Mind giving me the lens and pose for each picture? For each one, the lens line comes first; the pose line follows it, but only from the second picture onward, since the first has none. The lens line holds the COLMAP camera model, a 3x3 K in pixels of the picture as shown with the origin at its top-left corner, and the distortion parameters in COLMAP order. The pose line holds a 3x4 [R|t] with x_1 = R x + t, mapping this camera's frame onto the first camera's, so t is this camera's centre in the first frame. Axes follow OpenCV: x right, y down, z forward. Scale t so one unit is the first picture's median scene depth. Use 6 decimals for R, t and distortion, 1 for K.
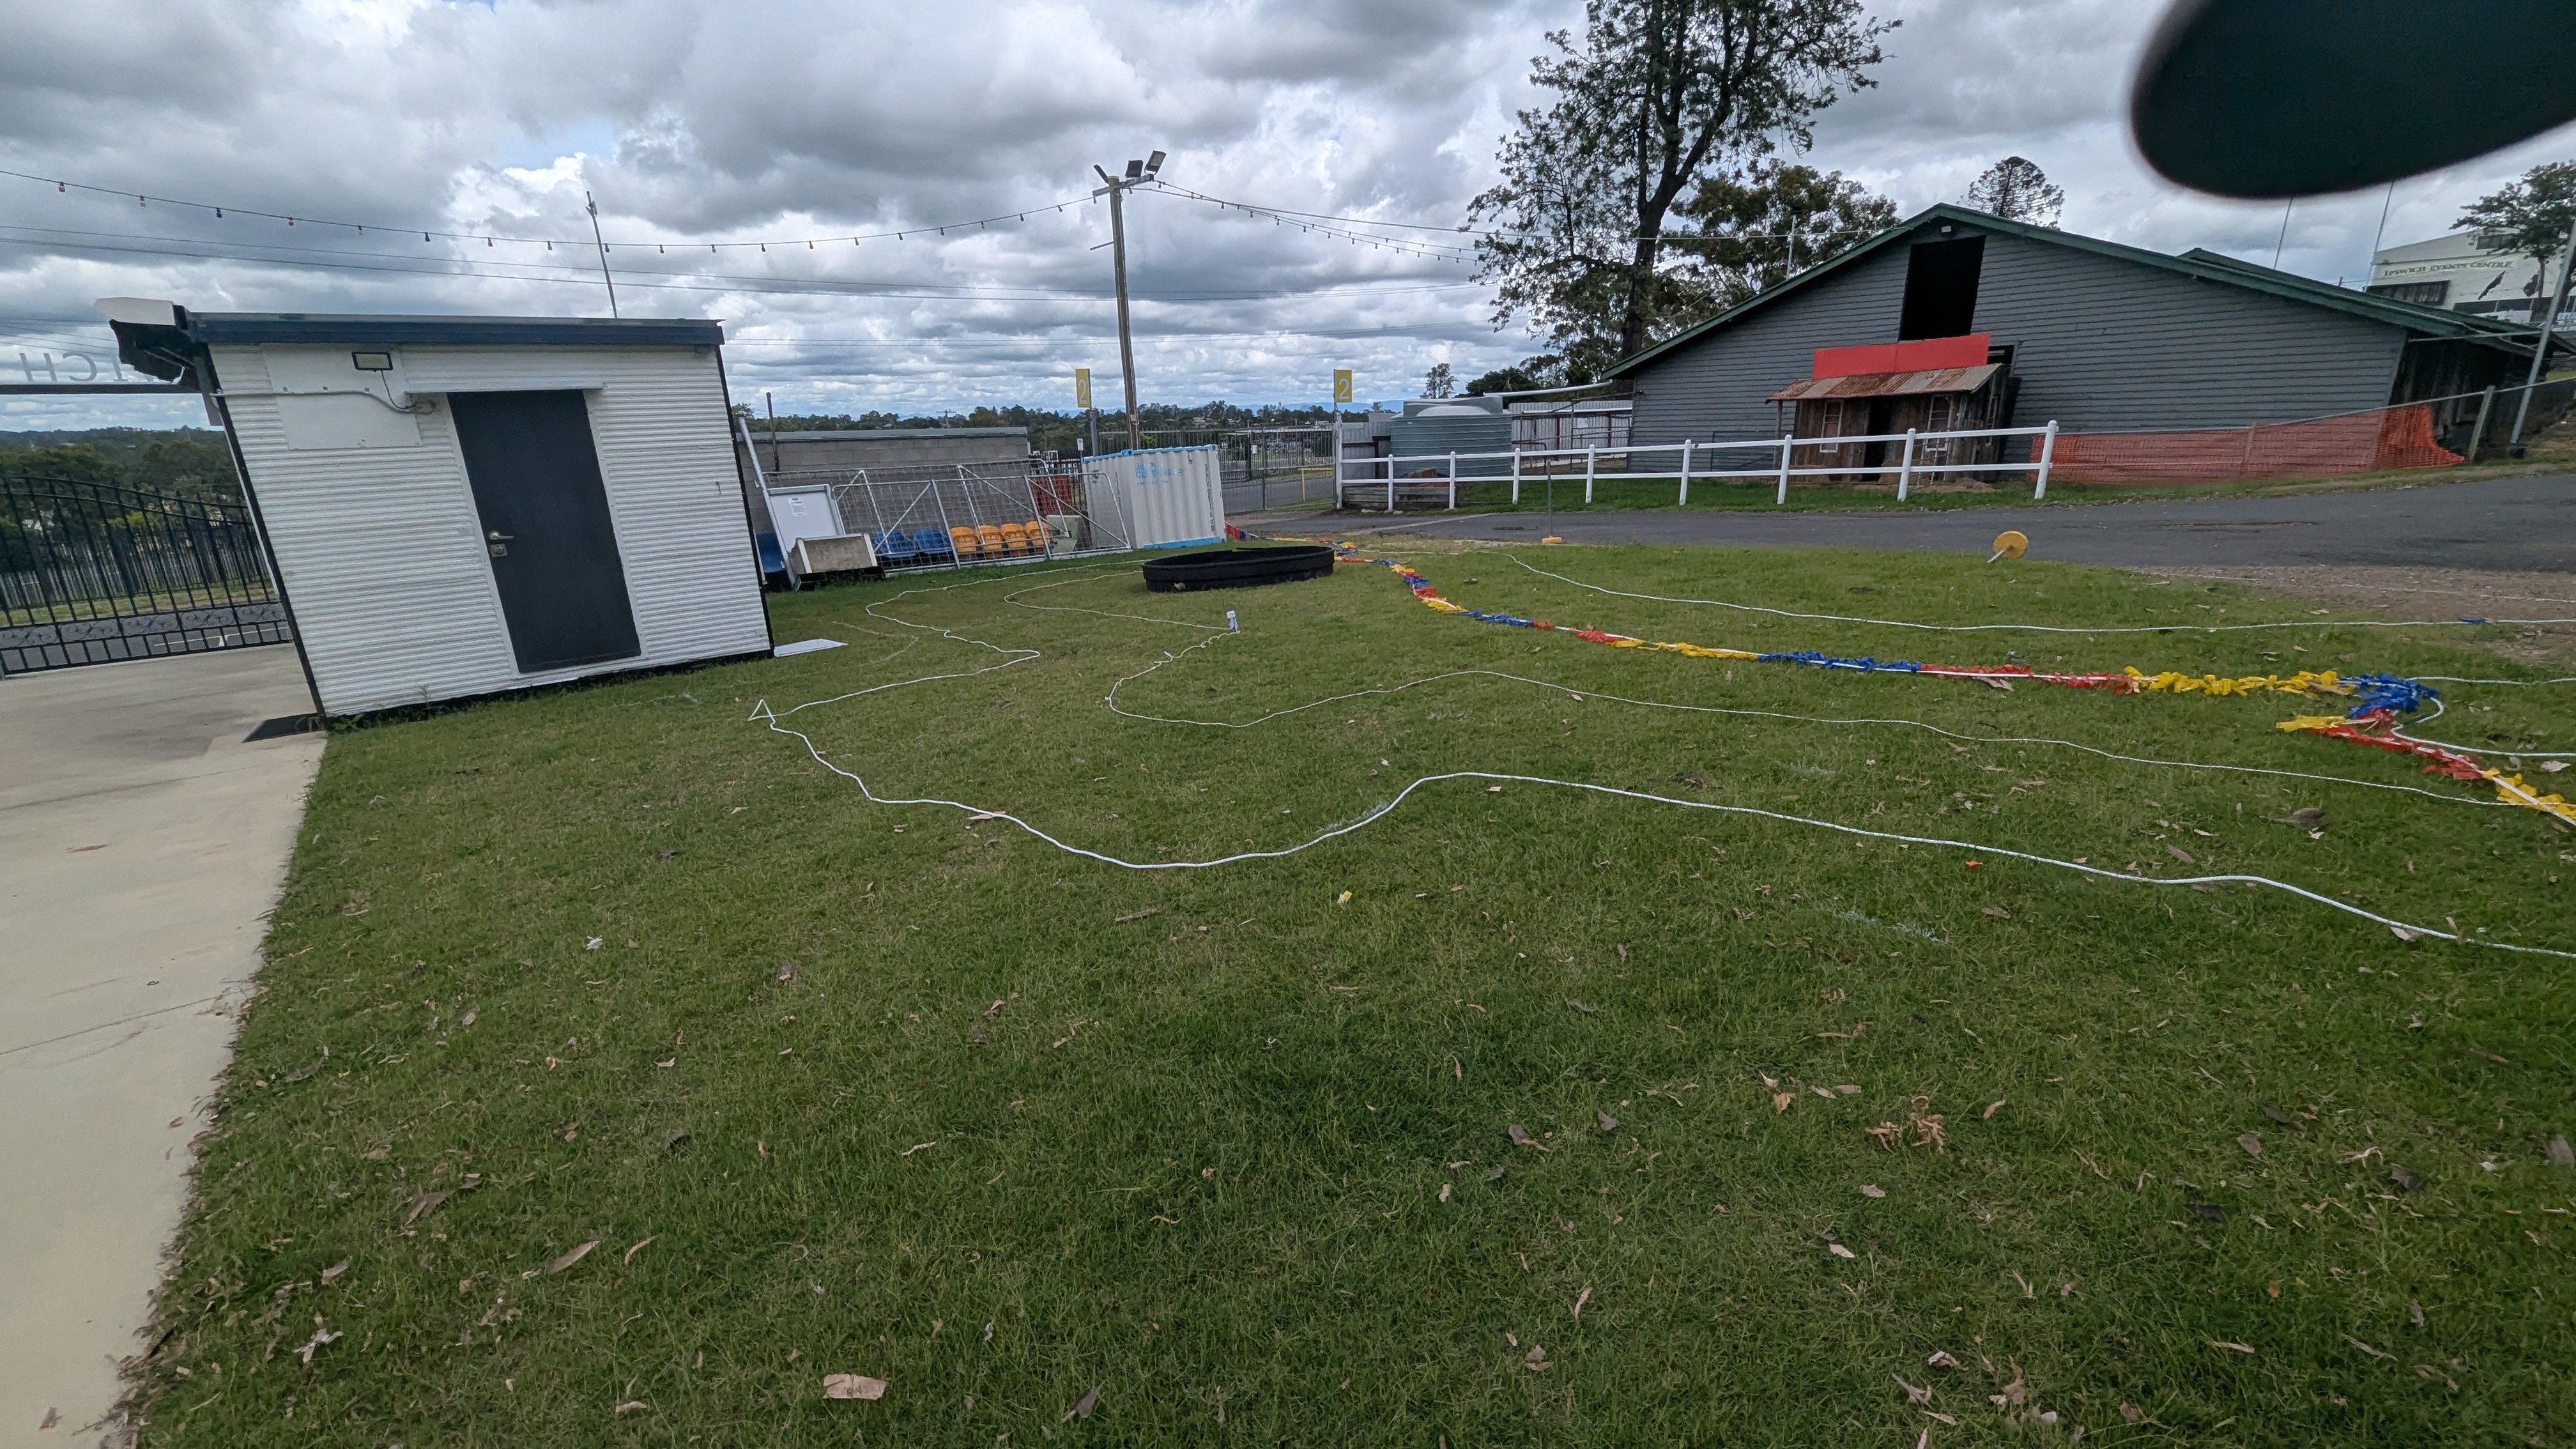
lens RADIAL K [[1072.1, 0, 1293.8], [0, 1072.1, 732.1], [0, 0, 1]] dist [0.003430, -0.001696]
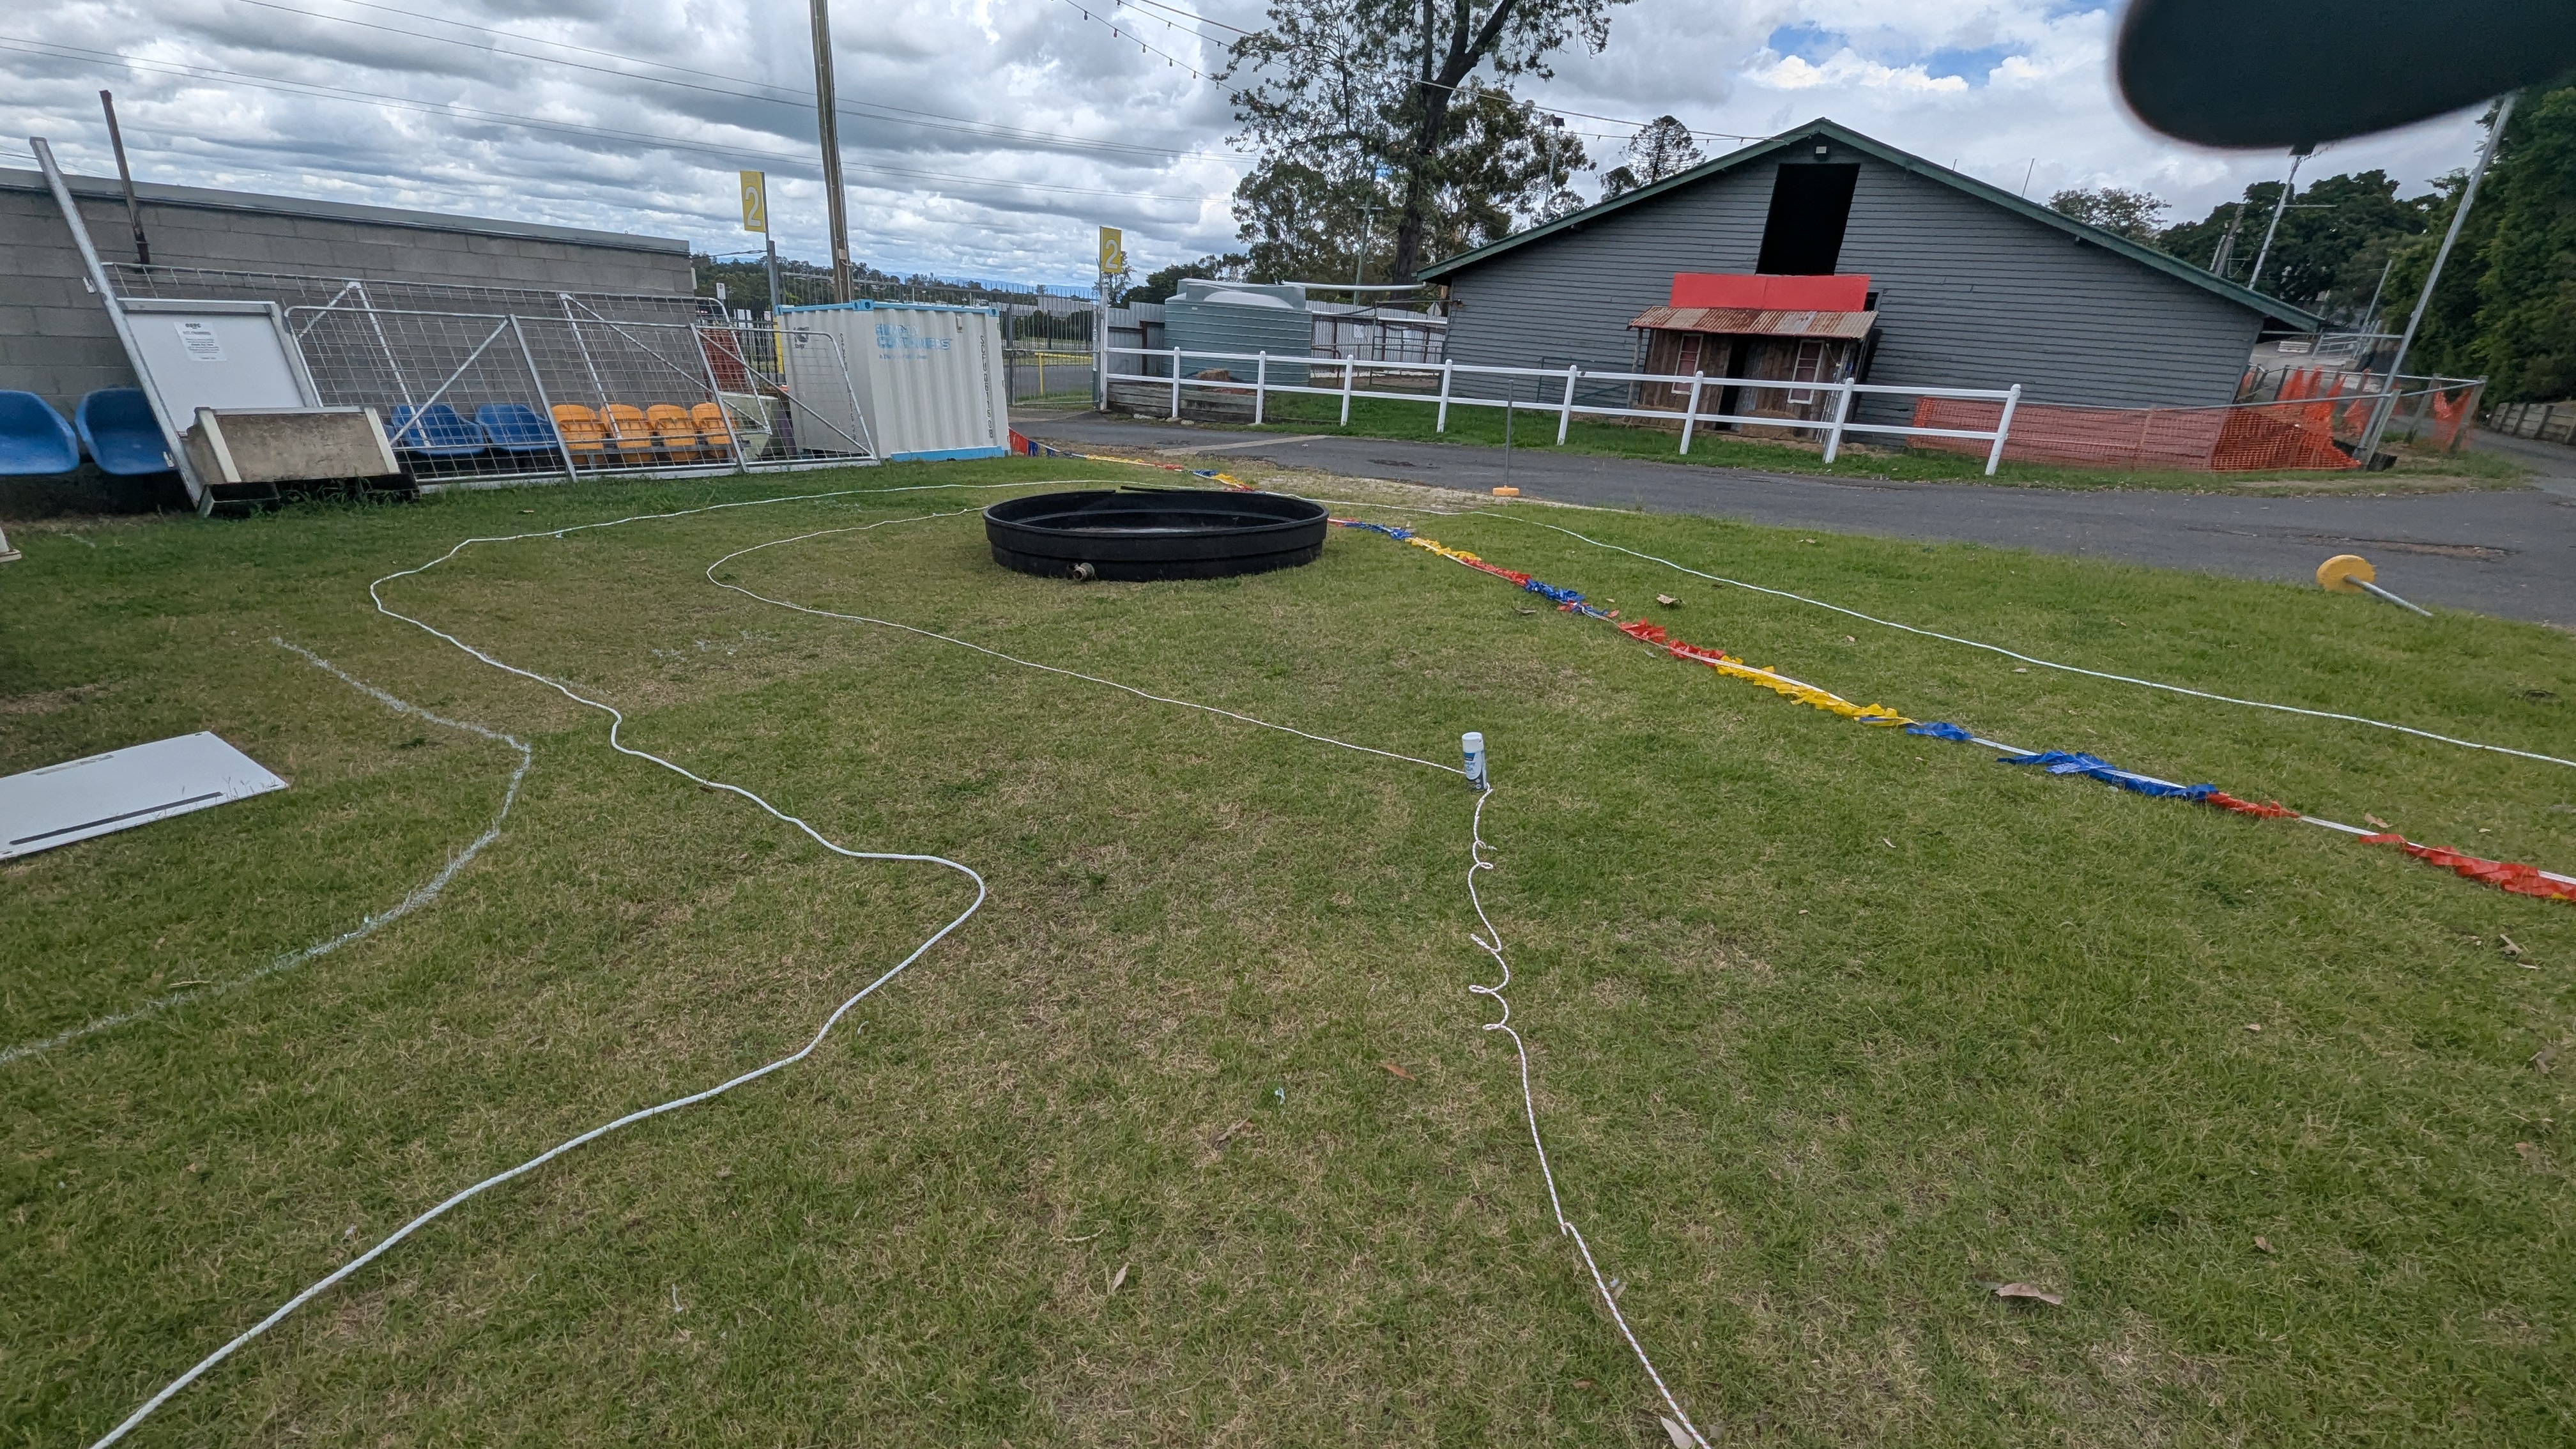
lens RADIAL K [[1072.1, 0, 1293.0], [0, 1072.1, 735.3], [0, 0, 1]] dist [0.003430, -0.001696]
pose [[0.953008, -0.010937, 0.302747, -0.122181], [-0.016654, 0.995945, 0.088405, -0.074627], [-0.302486, -0.089293, 0.948962, 0.331671]]
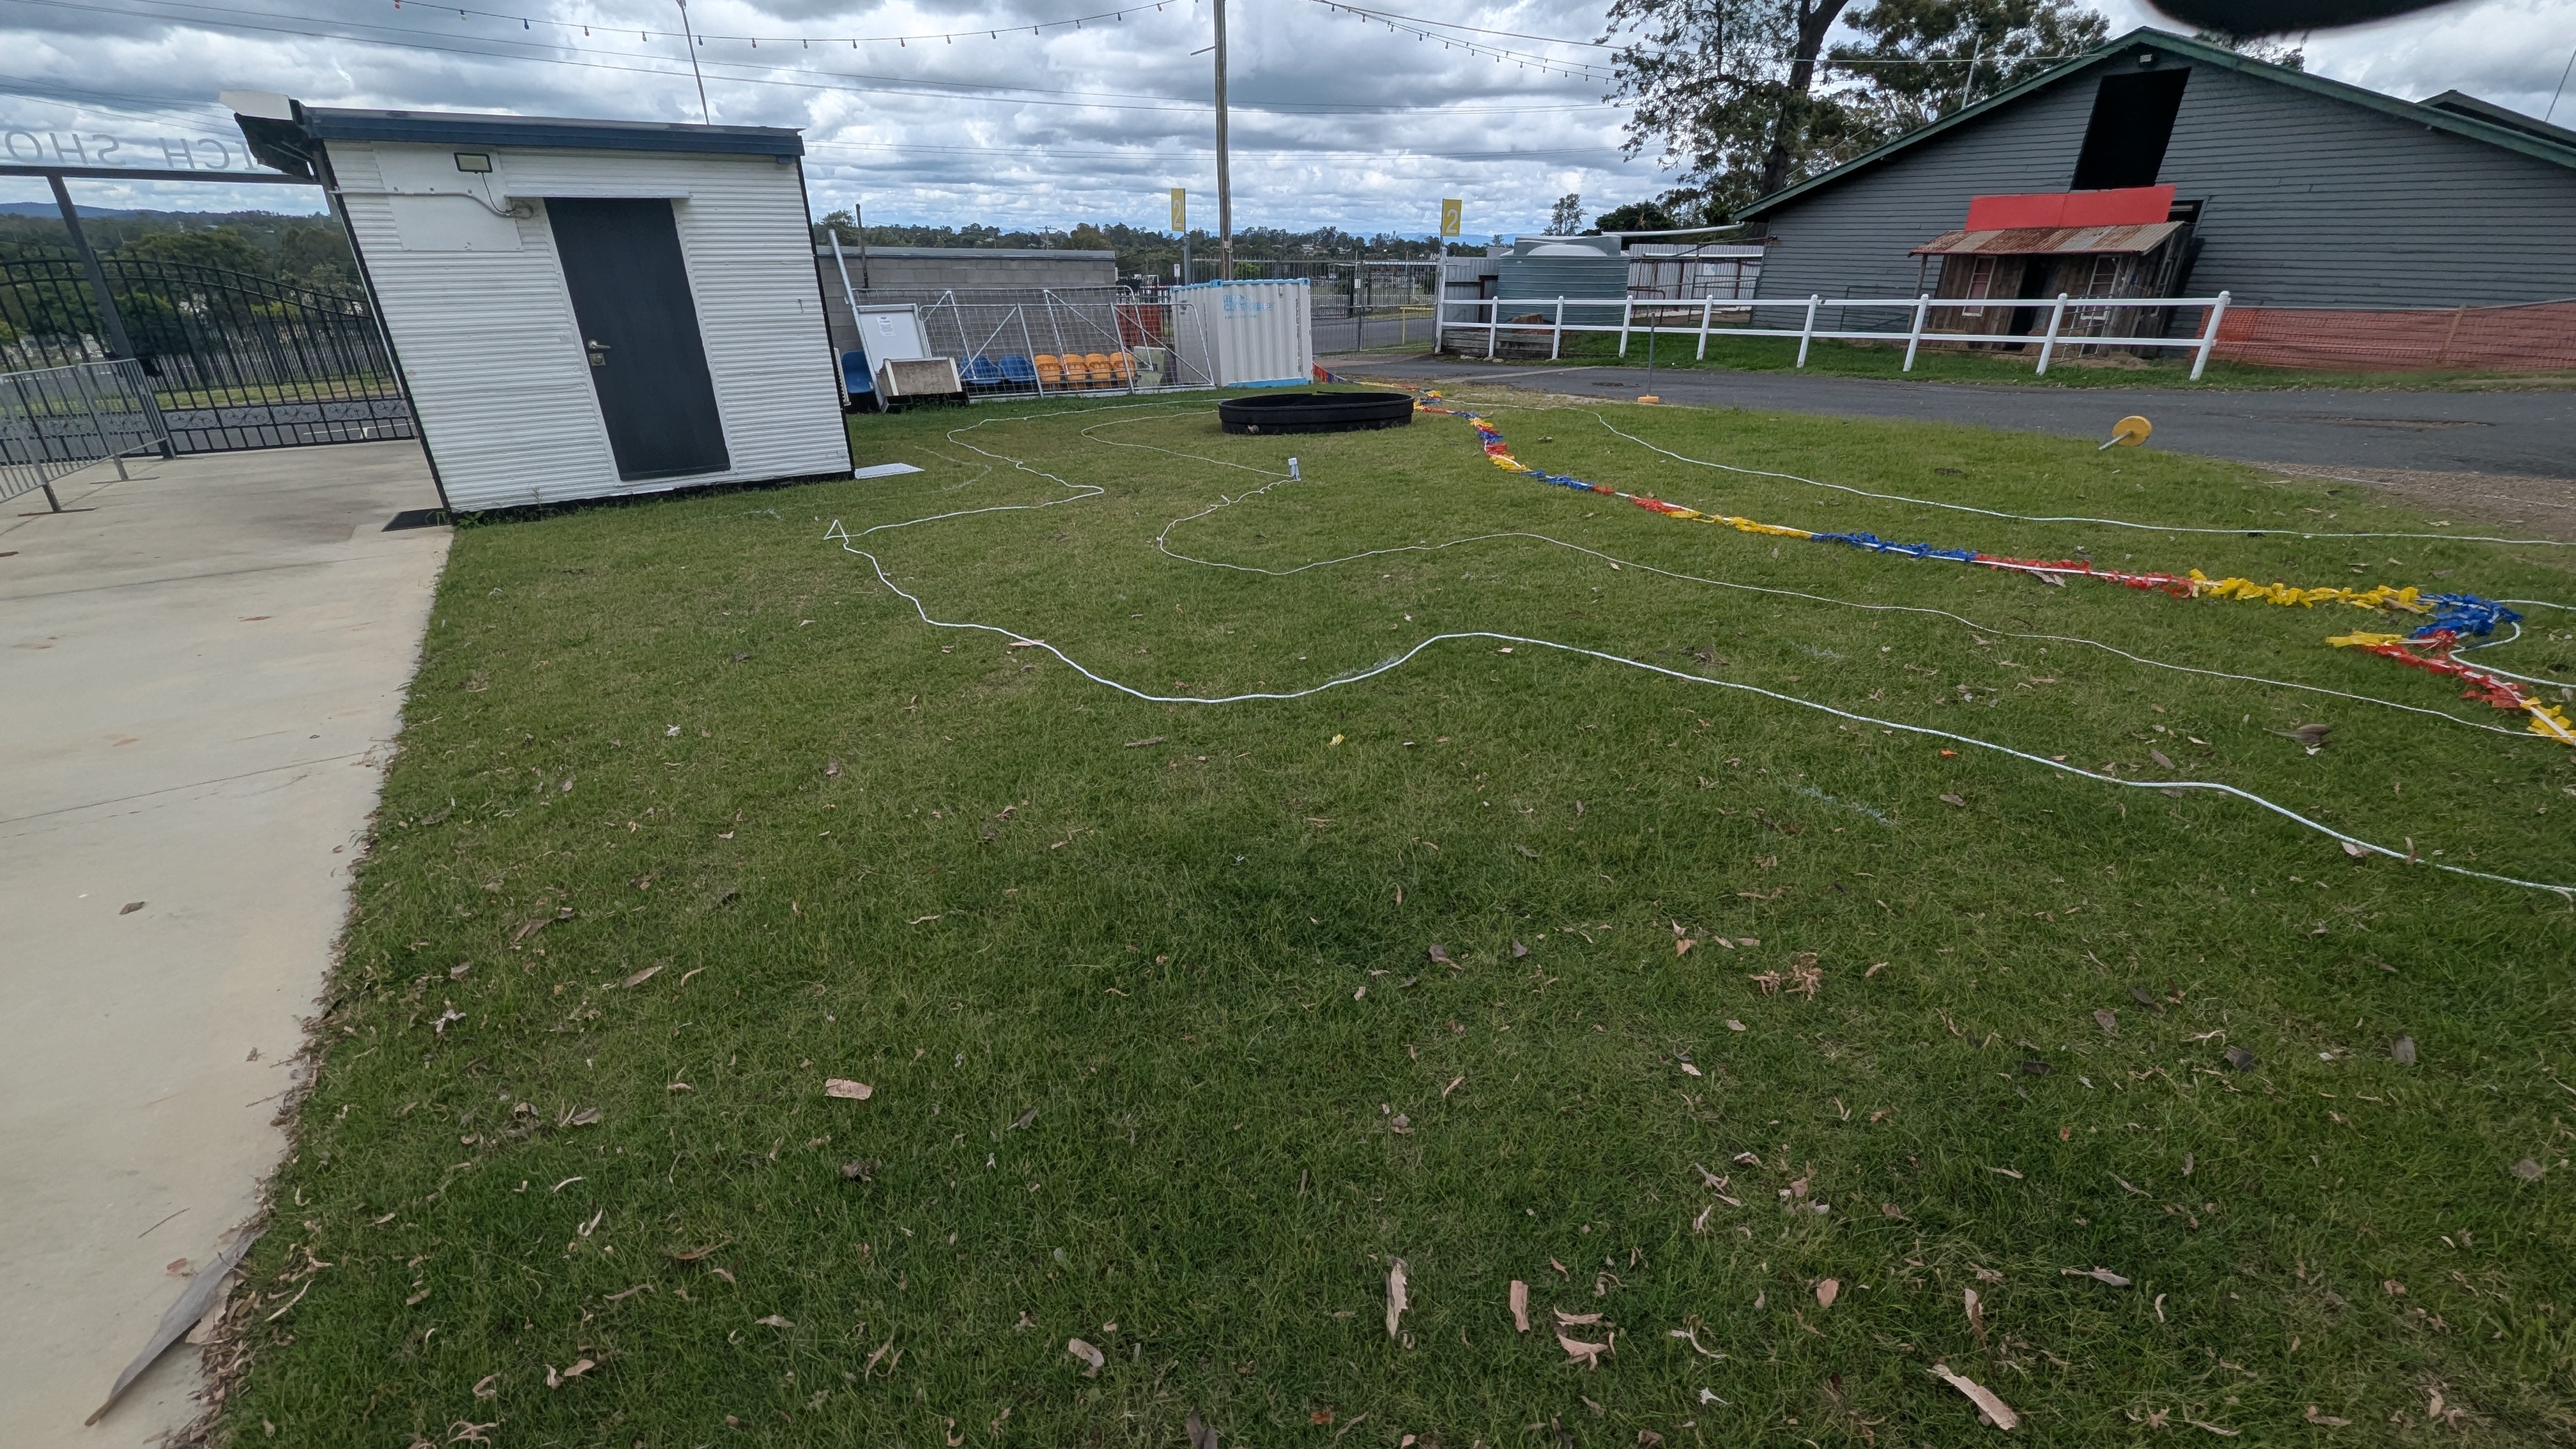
lens RADIAL K [[1072.1, 0, 1293.7], [0, 1072.1, 737.7], [0, 0, 1]] dist [0.003430, -0.001696]
pose [[0.994663, 0.074204, -0.071689, 0.017022], [-0.063099, 0.987216, 0.146367, -0.000718], [0.081634, -0.141062, 0.986629, -0.013538]]
